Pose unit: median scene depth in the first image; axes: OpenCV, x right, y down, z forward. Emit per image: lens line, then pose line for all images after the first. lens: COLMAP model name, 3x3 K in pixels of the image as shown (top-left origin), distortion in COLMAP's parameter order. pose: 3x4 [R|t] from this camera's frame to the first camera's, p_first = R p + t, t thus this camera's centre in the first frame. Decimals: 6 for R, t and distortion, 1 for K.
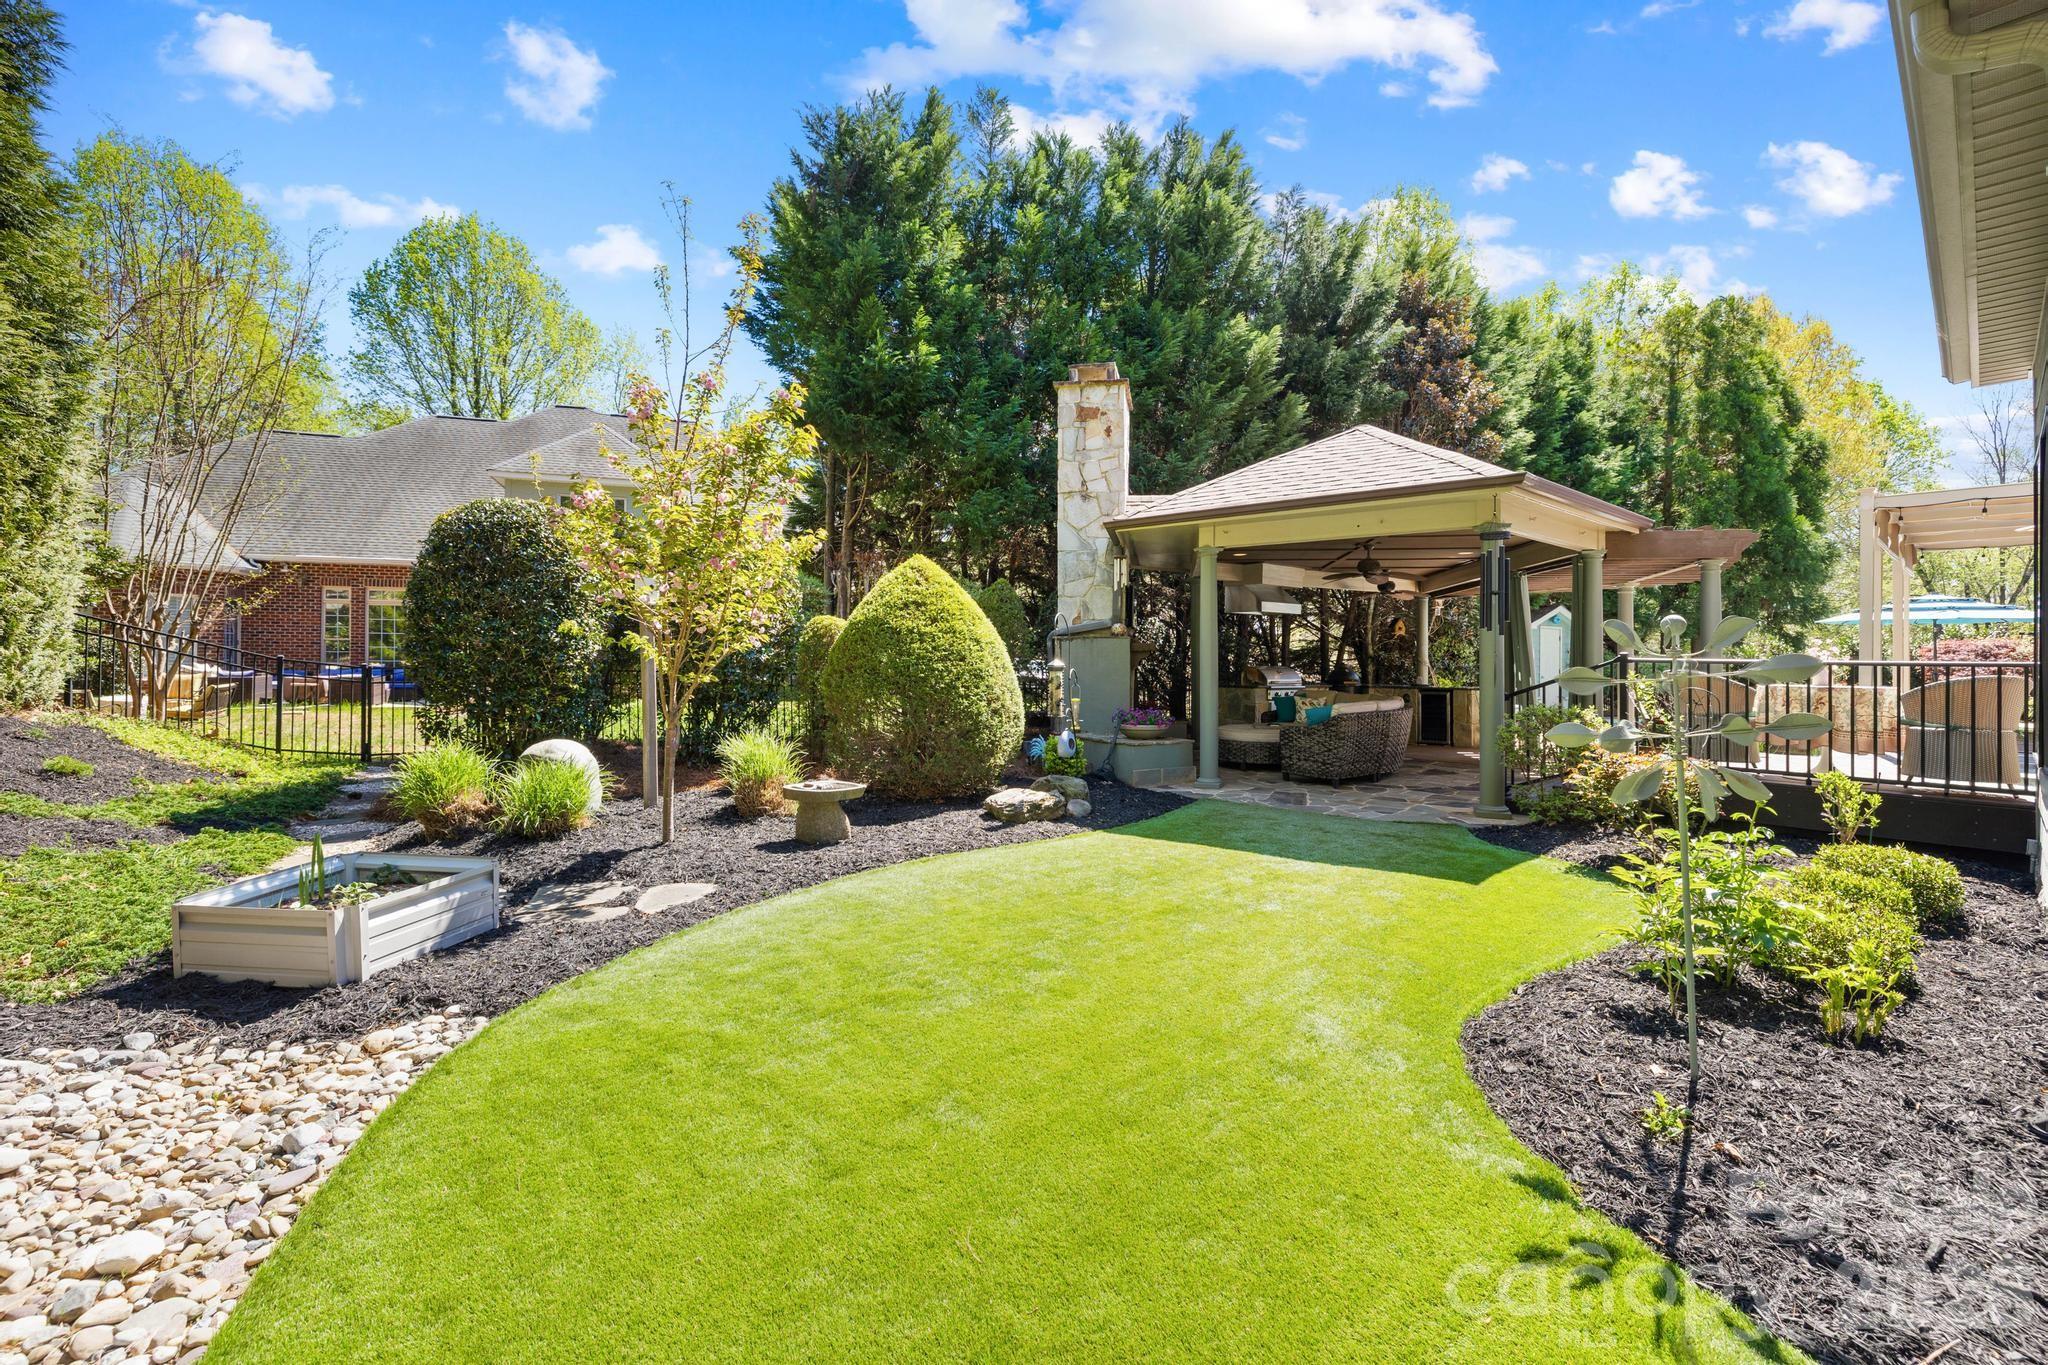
lens RADIAL K [[873.5, 0, 1029.4], [0, 873.5, 646.7], [0, 0, 1]] dist [0.003482, 0.000469]
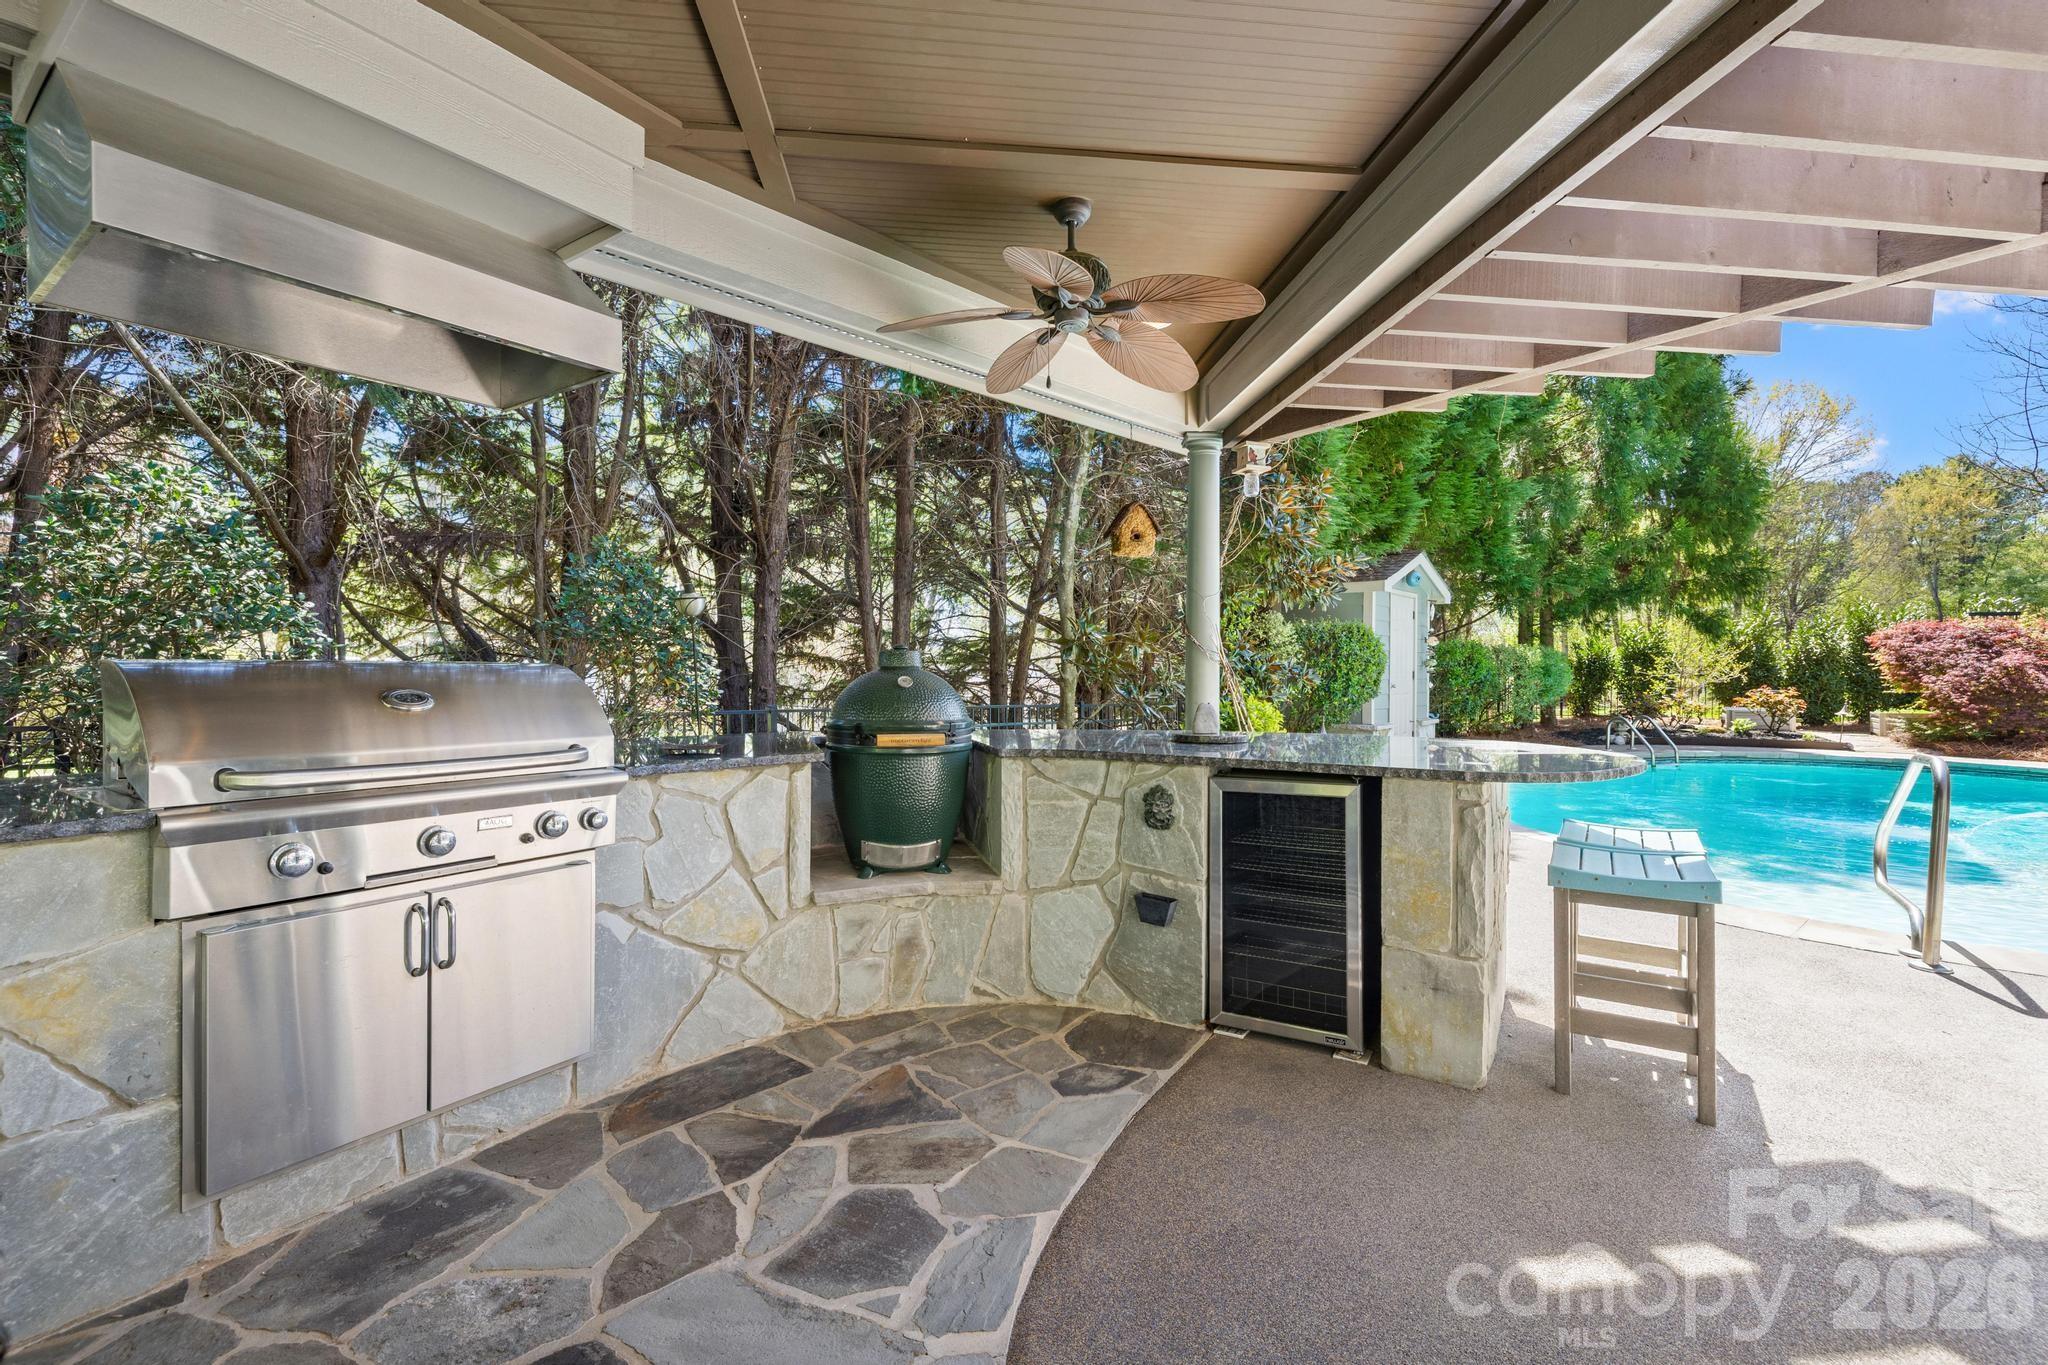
lens RADIAL K [[901.2, 0, 1039.1], [0, 901.2, 665.9], [0, 0, 1]] dist [0.001402, 0.000413]
pose [[0.961437, -0.007701, 0.274917, 0.301449], [0.004122, 0.999899, 0.013593, 0.018649], [-0.274994, -0.011936, 0.961372, 0.699664]]
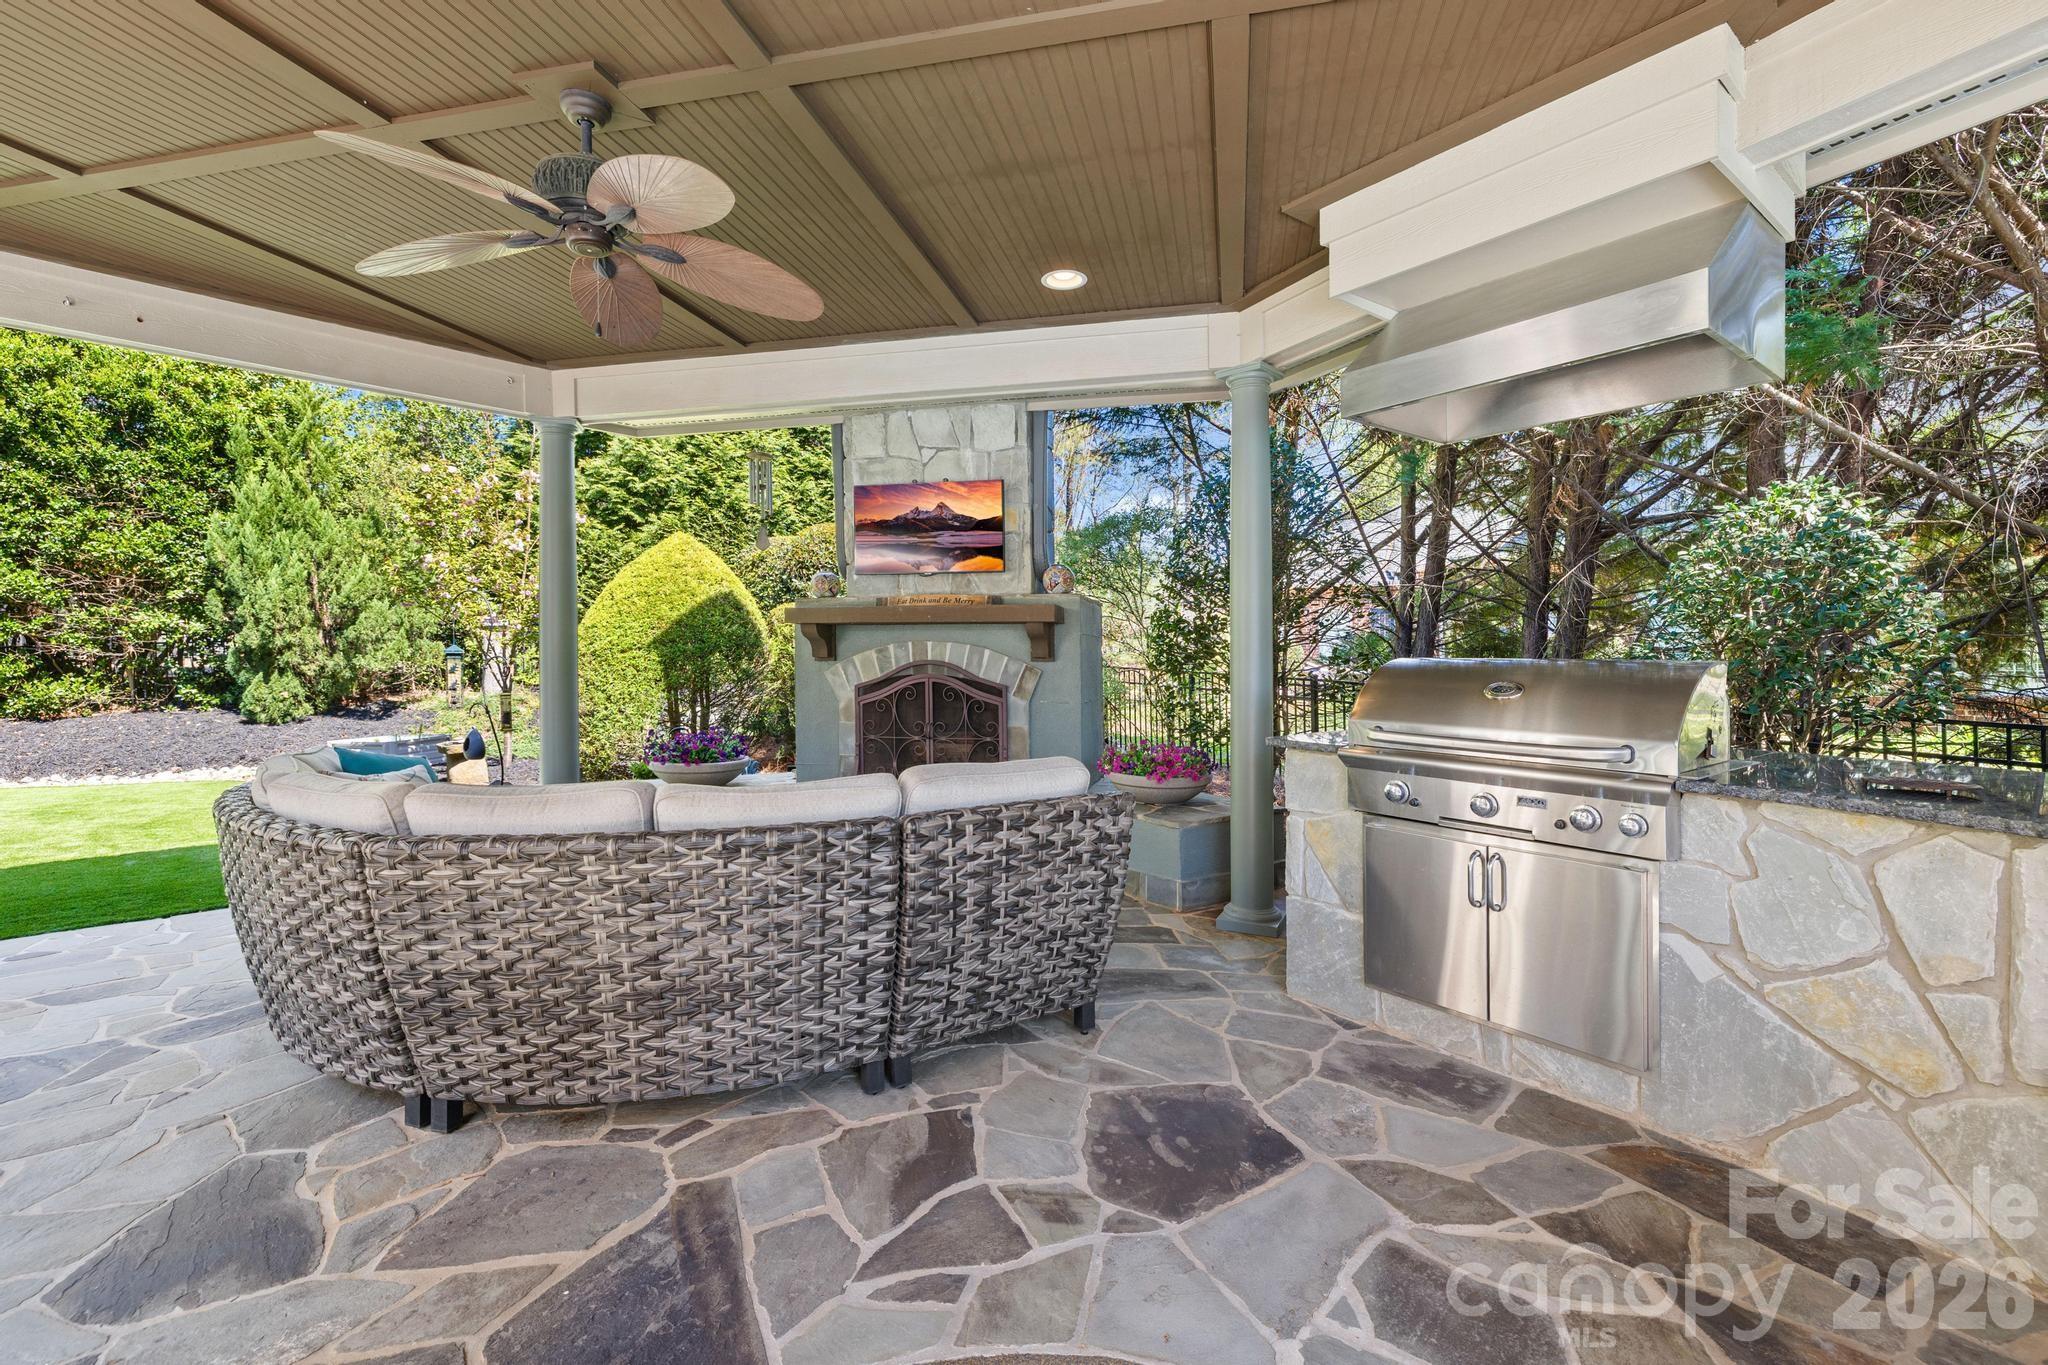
lens RADIAL K [[873.5, 0, 1029.4], [0, 873.5, 646.7], [0, 0, 1]] dist [0.003482, 0.000469]
pose [[-0.062836, -0.021366, -0.997795, 0.416806], [0.002543, 0.999764, -0.021568, 0.019848], [0.998021, -0.003893, -0.062767, 0.775240]]
